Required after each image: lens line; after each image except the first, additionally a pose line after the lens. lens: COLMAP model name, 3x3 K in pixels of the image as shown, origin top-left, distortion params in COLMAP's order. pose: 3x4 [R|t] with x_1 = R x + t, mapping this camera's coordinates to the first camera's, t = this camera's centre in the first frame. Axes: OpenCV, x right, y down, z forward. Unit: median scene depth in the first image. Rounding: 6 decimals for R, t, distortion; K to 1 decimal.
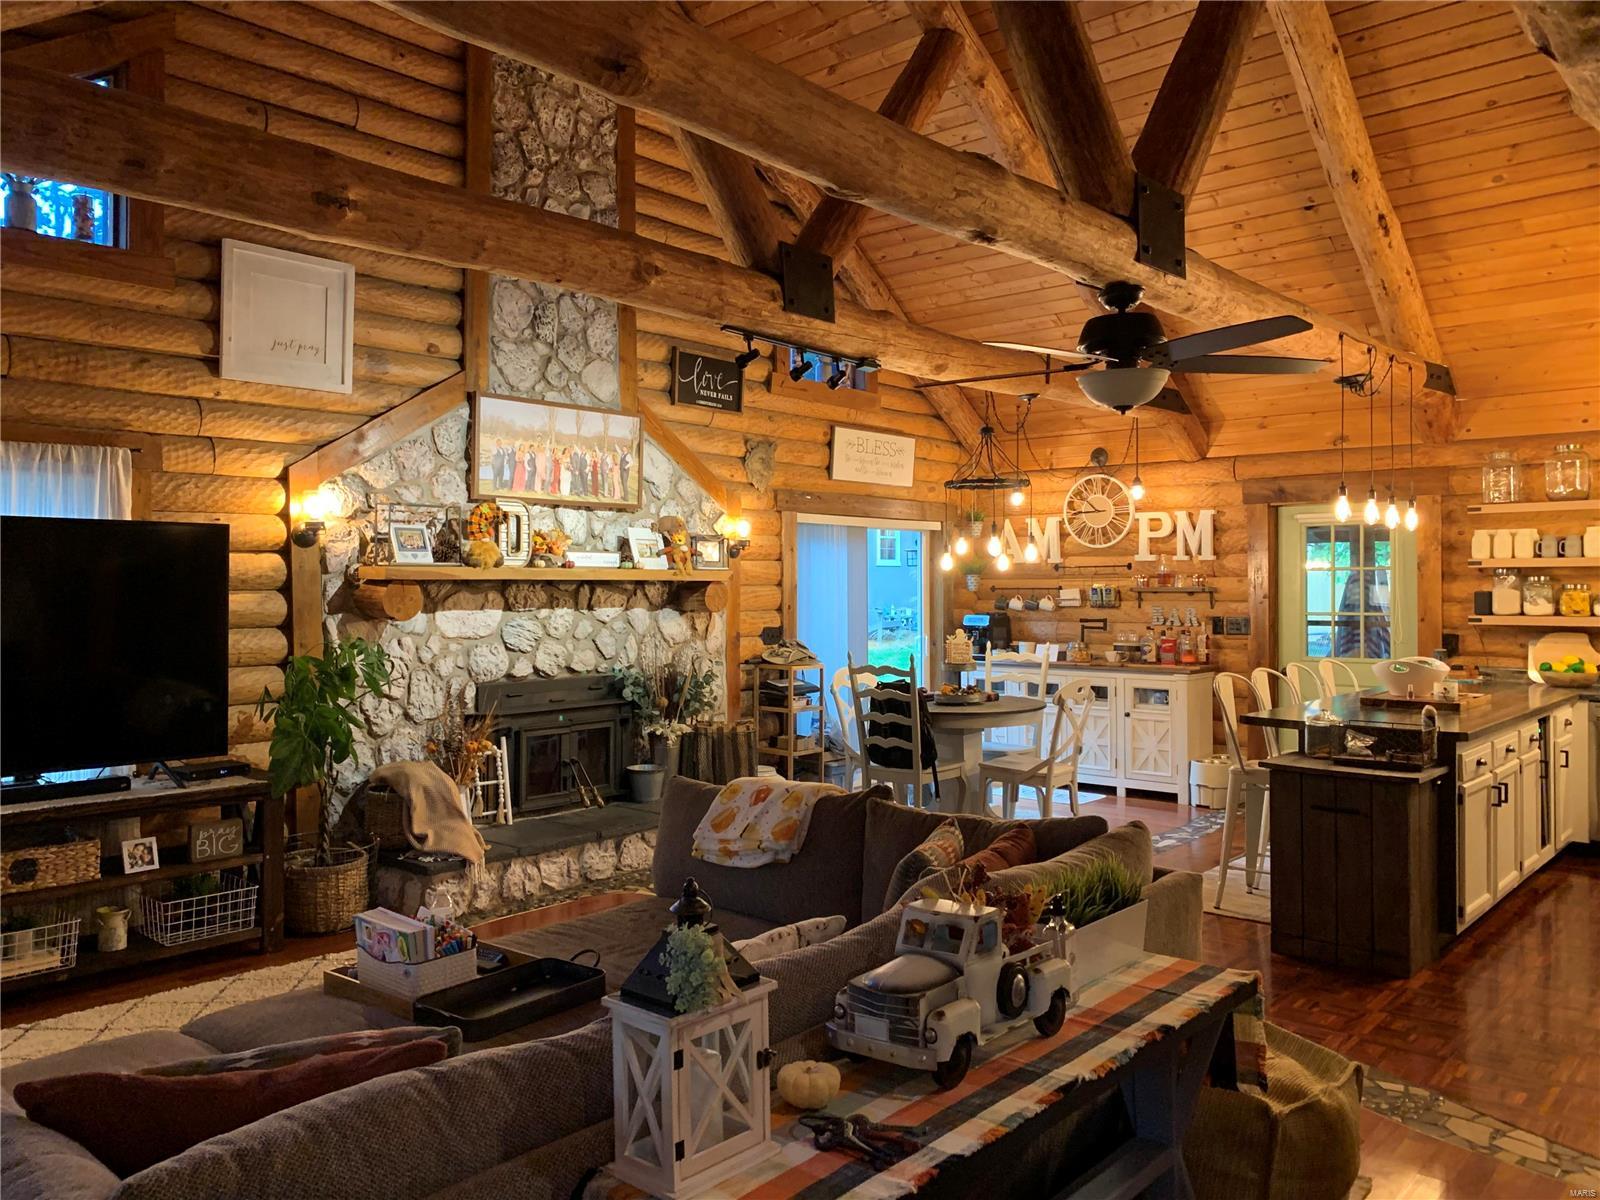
lens RADIAL K [[1207.0, 0, 775.2], [0, 1207.0, 595.8], [0, 0, 1]] dist [0.019587, -0.029382]
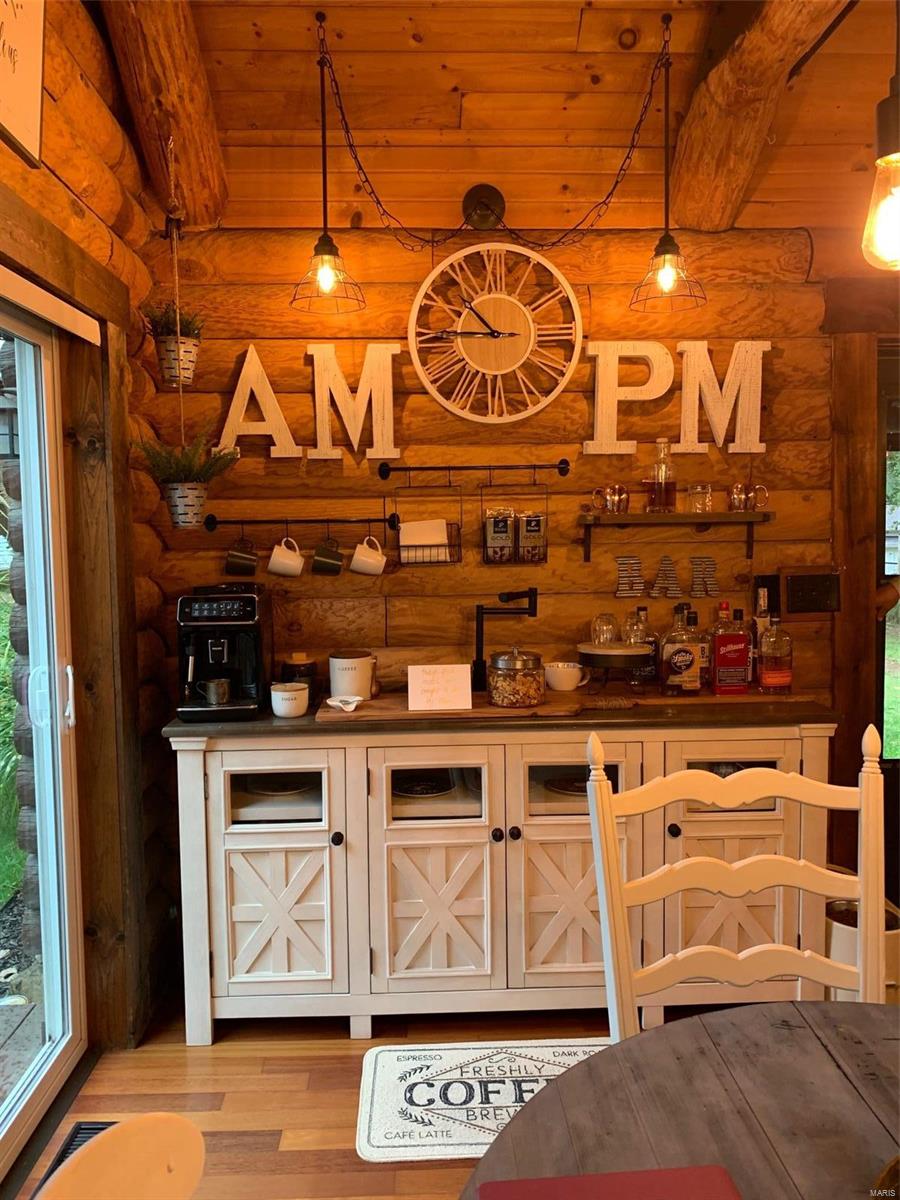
lens RADIAL K [[905.2, 0, 449.9], [0, 905.2, 601.7], [0, 0, 1]] dist [0.019587, -0.029382]
pose [[0.719464, -0.076965, 0.690252, 0.037207], [0.017814, 0.995559, 0.092440, -0.008285], [-0.694301, -0.054212, 0.717640, 0.951419]]
